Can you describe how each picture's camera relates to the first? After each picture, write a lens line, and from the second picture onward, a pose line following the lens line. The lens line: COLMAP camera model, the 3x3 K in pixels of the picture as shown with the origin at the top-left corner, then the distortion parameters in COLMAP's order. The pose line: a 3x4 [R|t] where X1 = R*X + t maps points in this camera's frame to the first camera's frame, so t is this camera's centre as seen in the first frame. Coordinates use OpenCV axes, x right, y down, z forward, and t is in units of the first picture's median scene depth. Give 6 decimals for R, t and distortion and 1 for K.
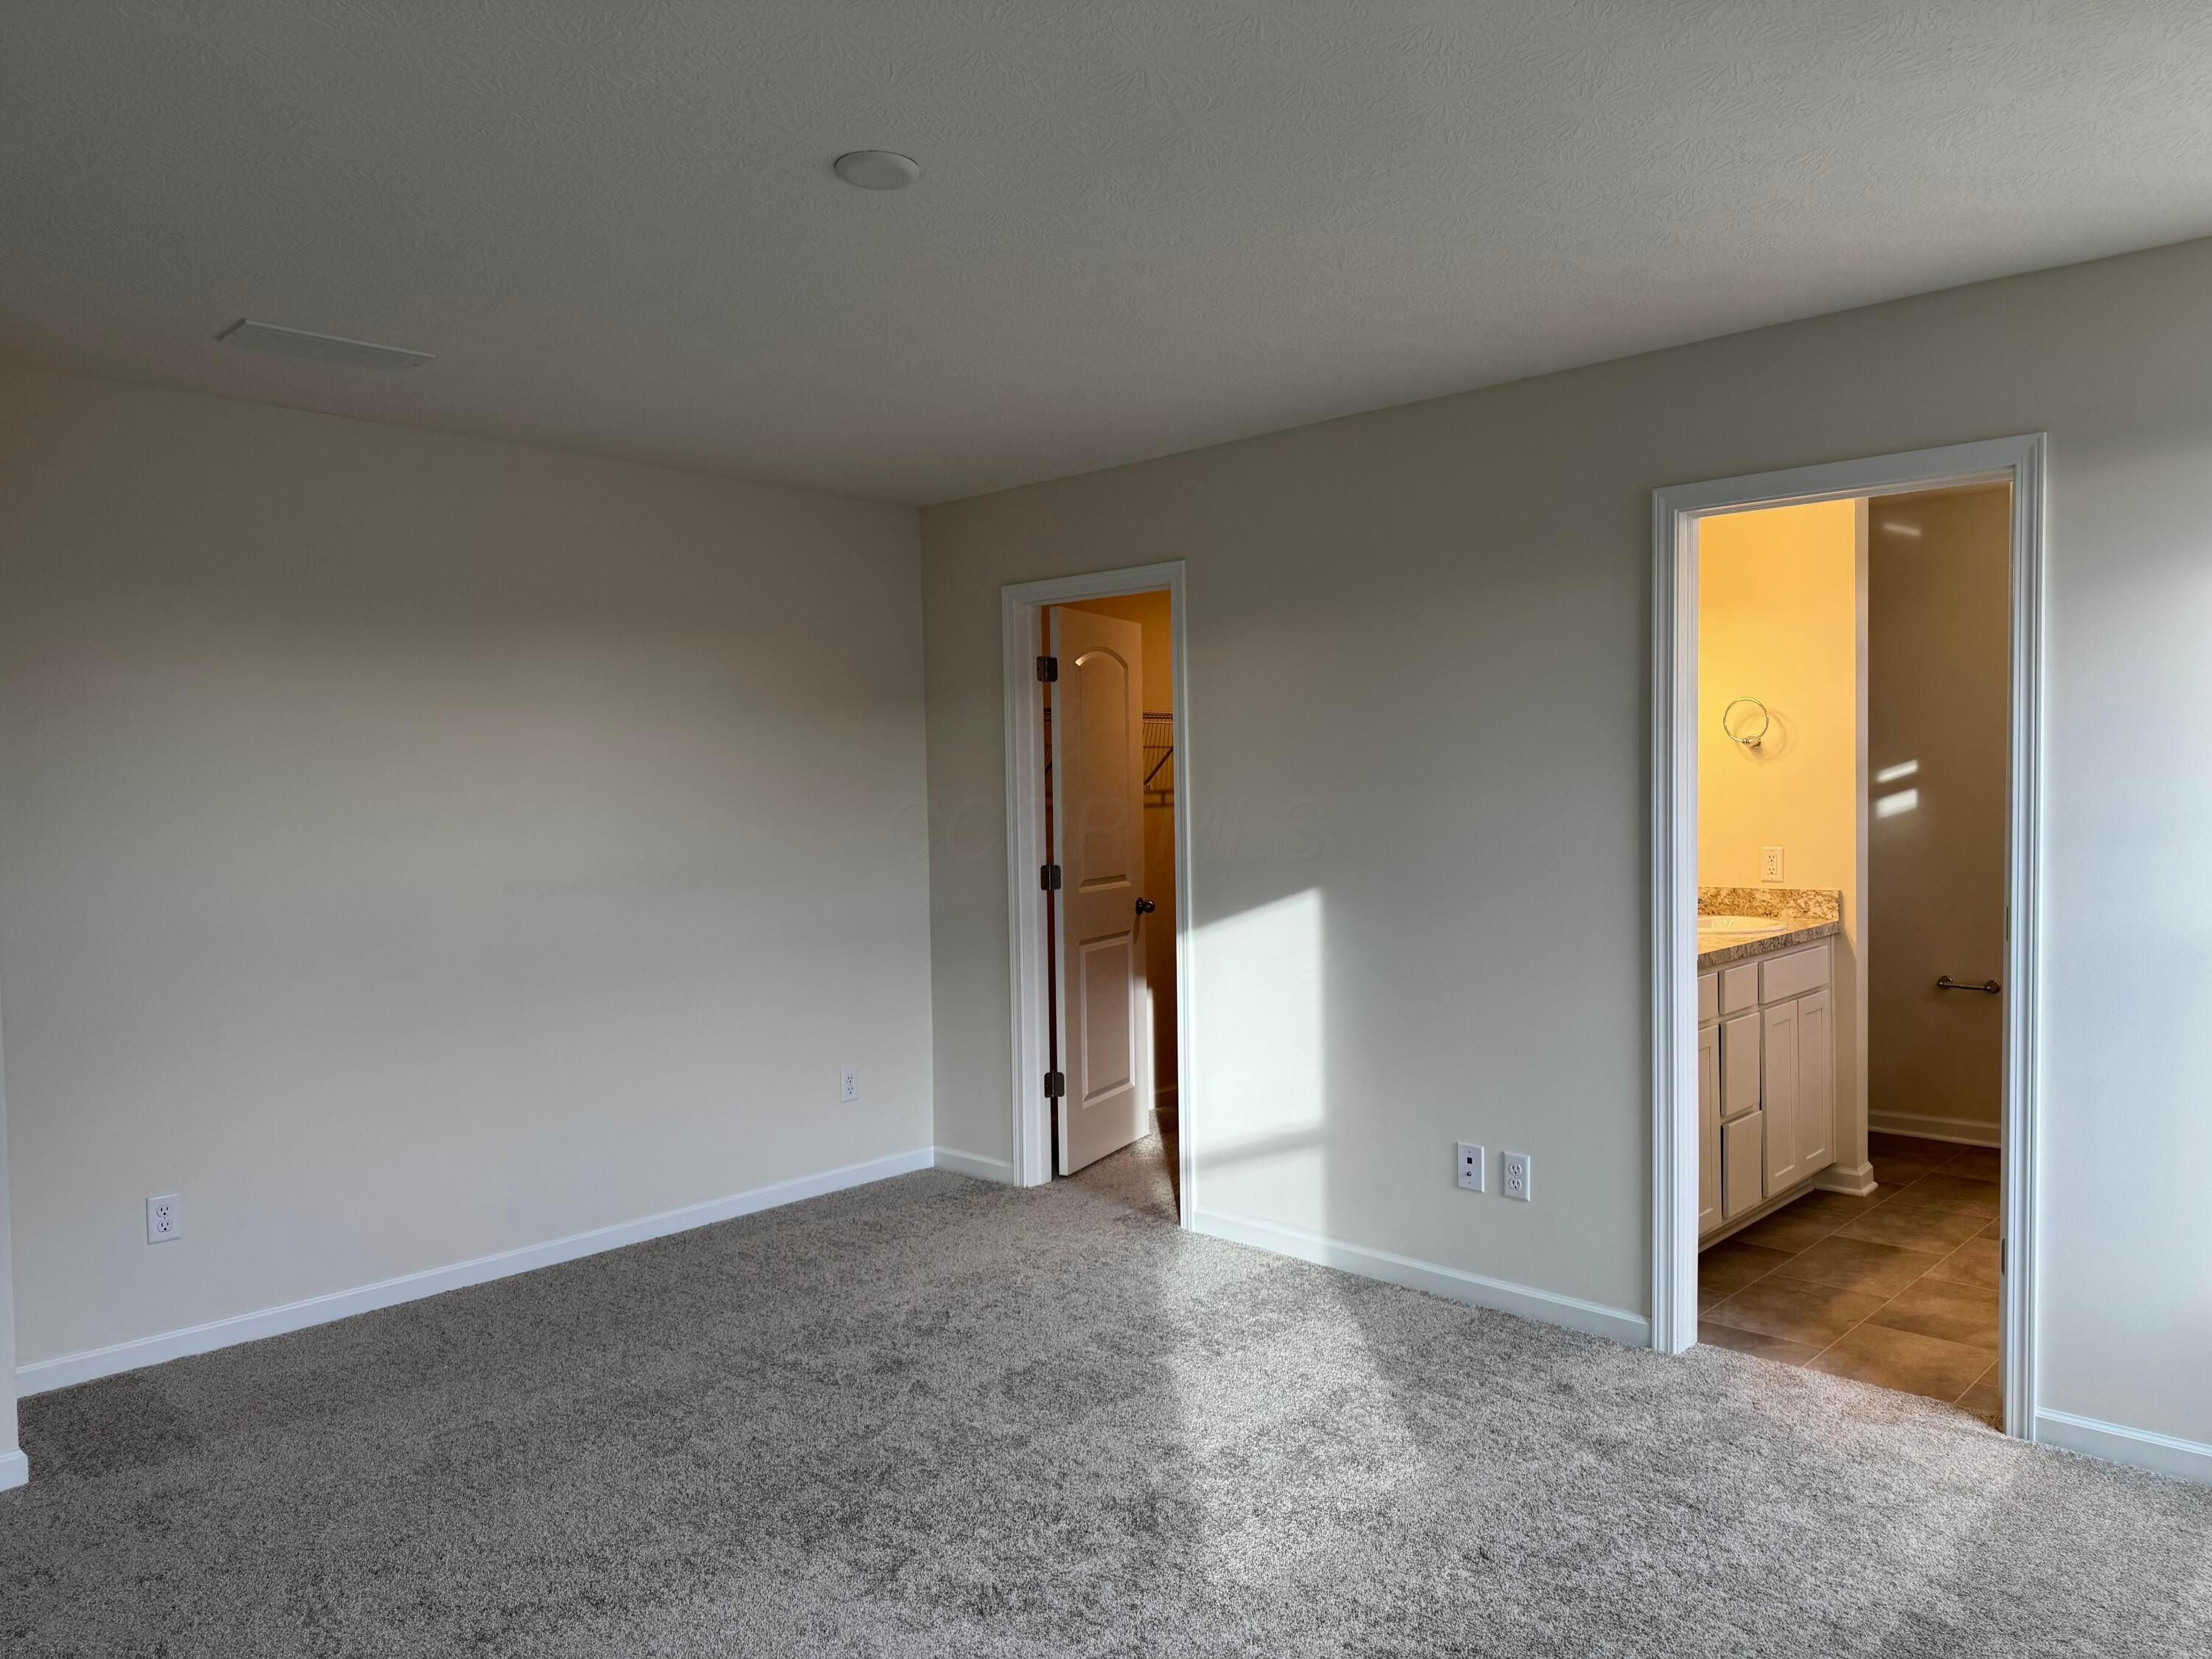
lens RADIAL K [[1562.8, 0, 1110.0], [0, 1562.8, 833.7], [0, 0, 1]] dist [0.067298, -0.070225]
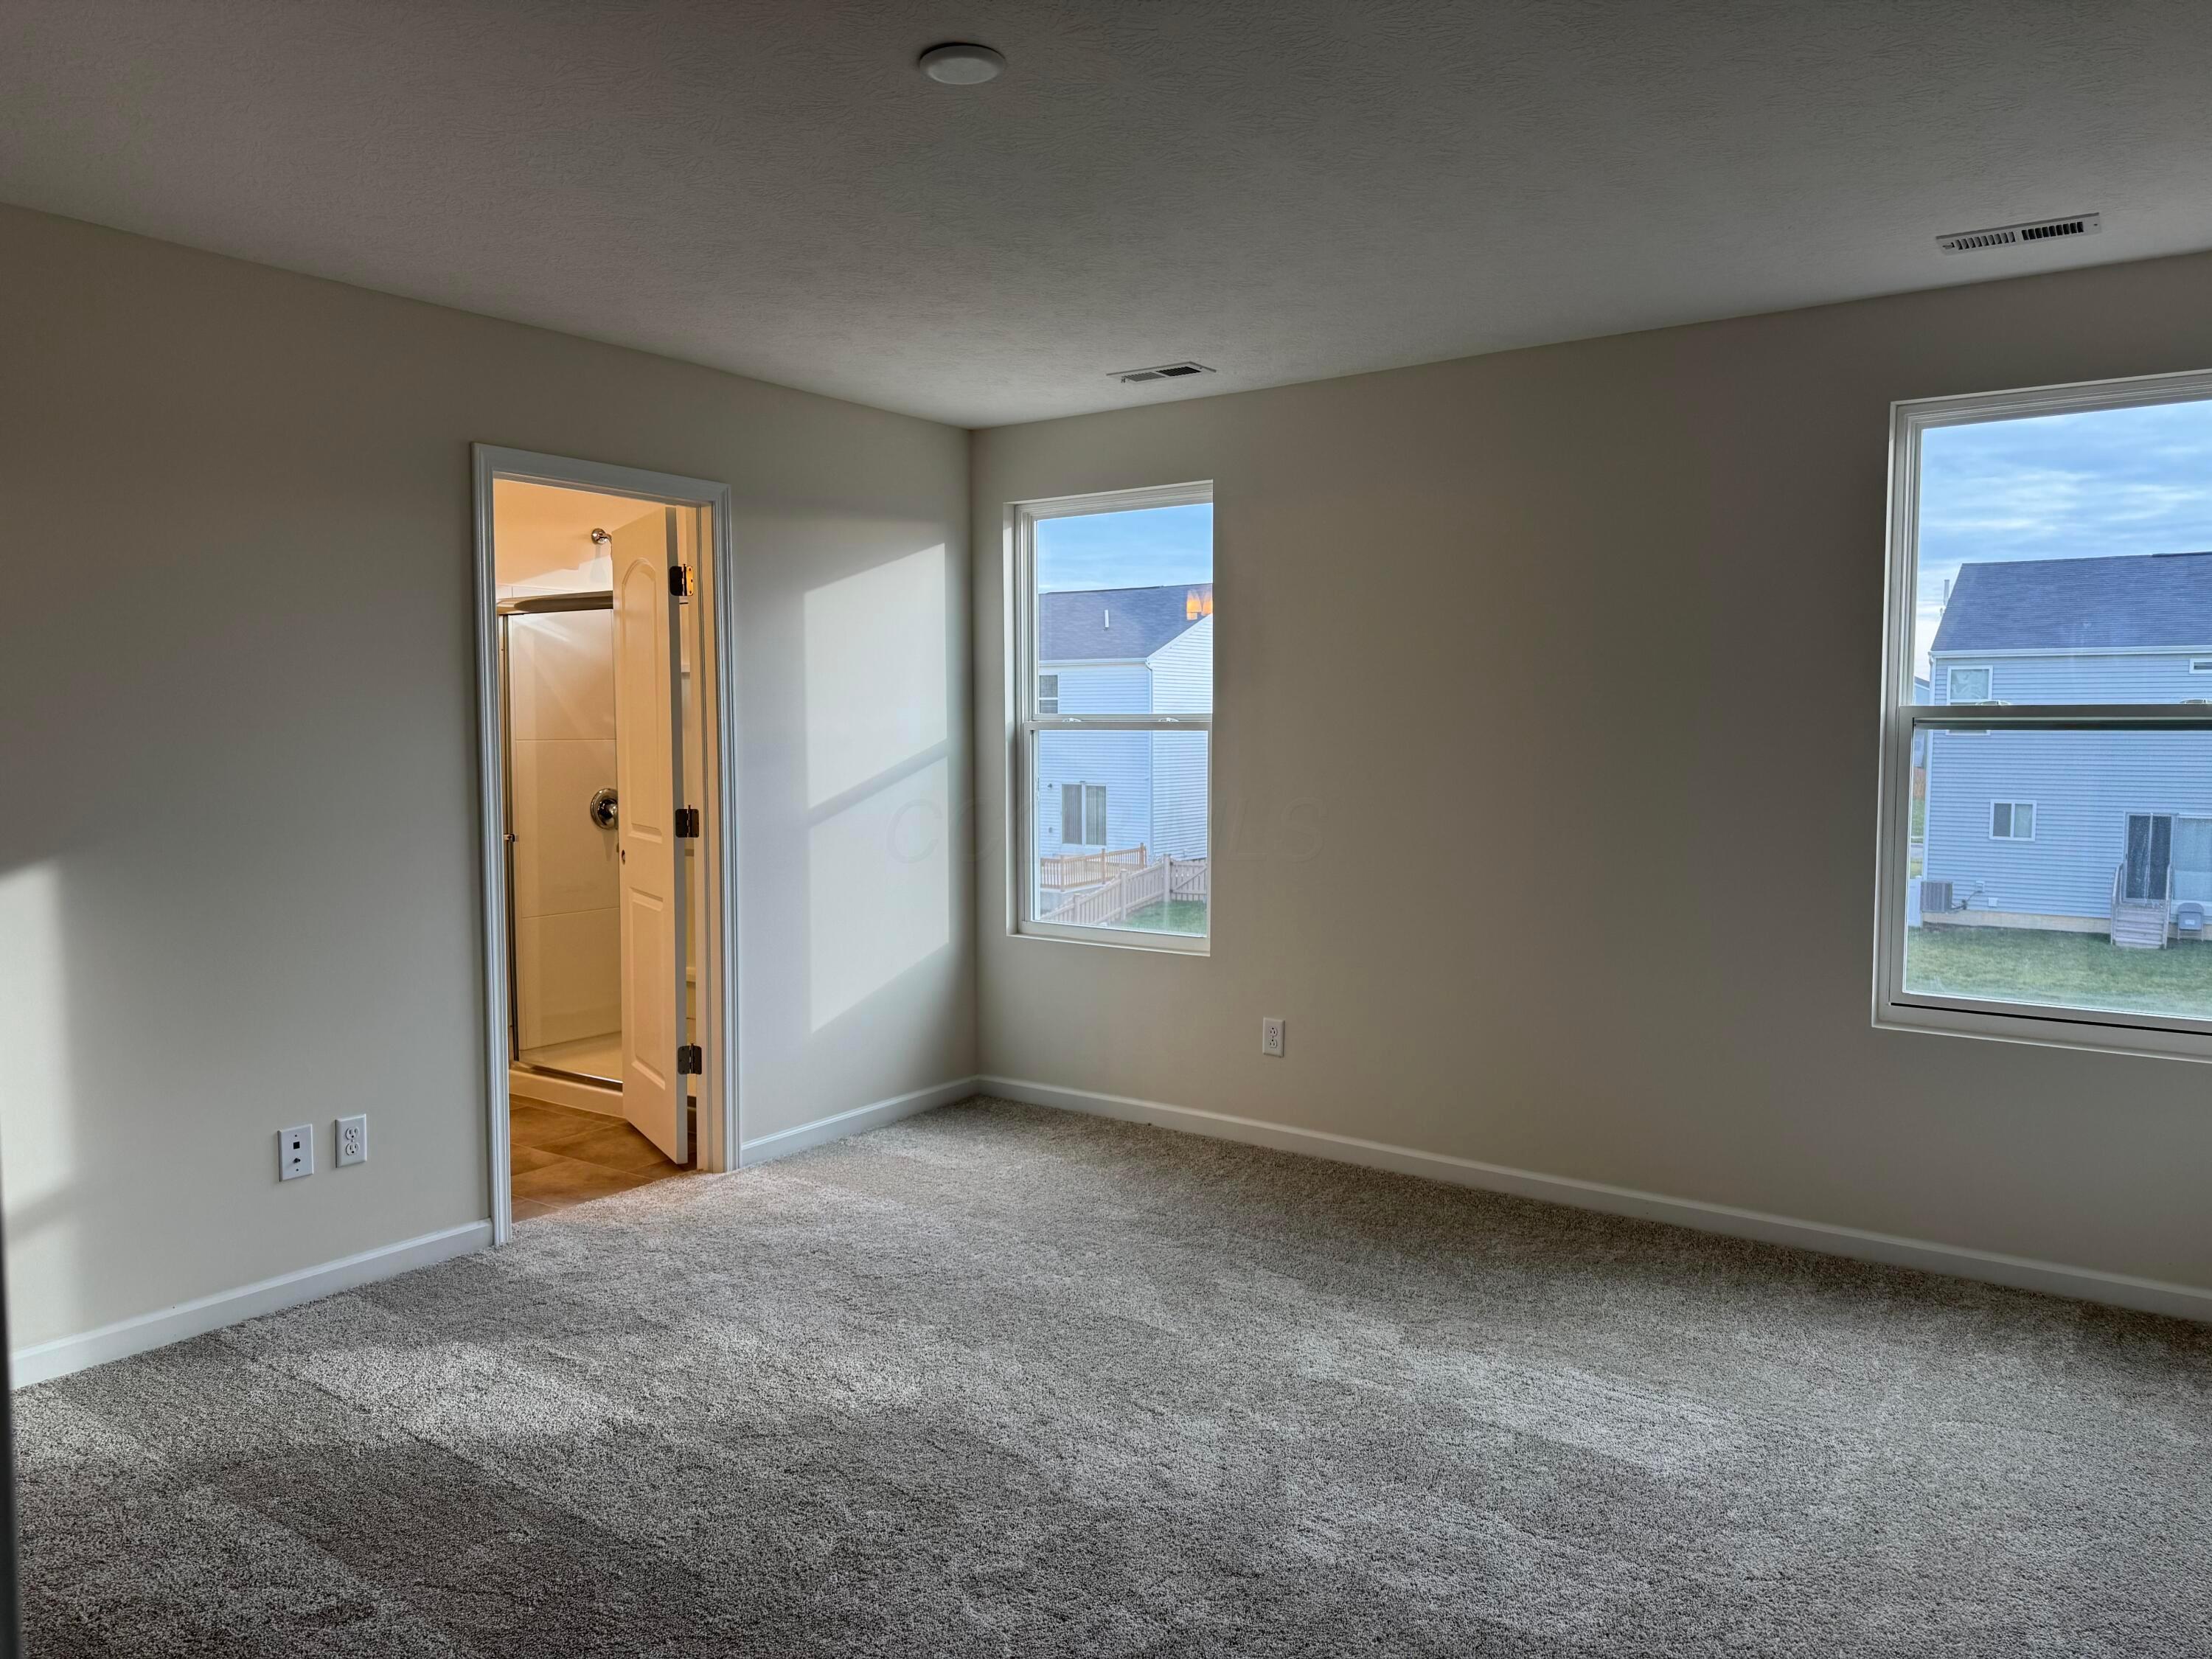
lens RADIAL K [[1562.8, 0, 1110.0], [0, 1562.8, 833.7], [0, 0, 1]] dist [0.067298, -0.070225]
pose [[-0.130521, -0.051199, 0.990123, -0.783299], [0.045836, 0.997286, 0.057612, 0.003525], [-0.990385, 0.052903, -0.127820, 0.726030]]
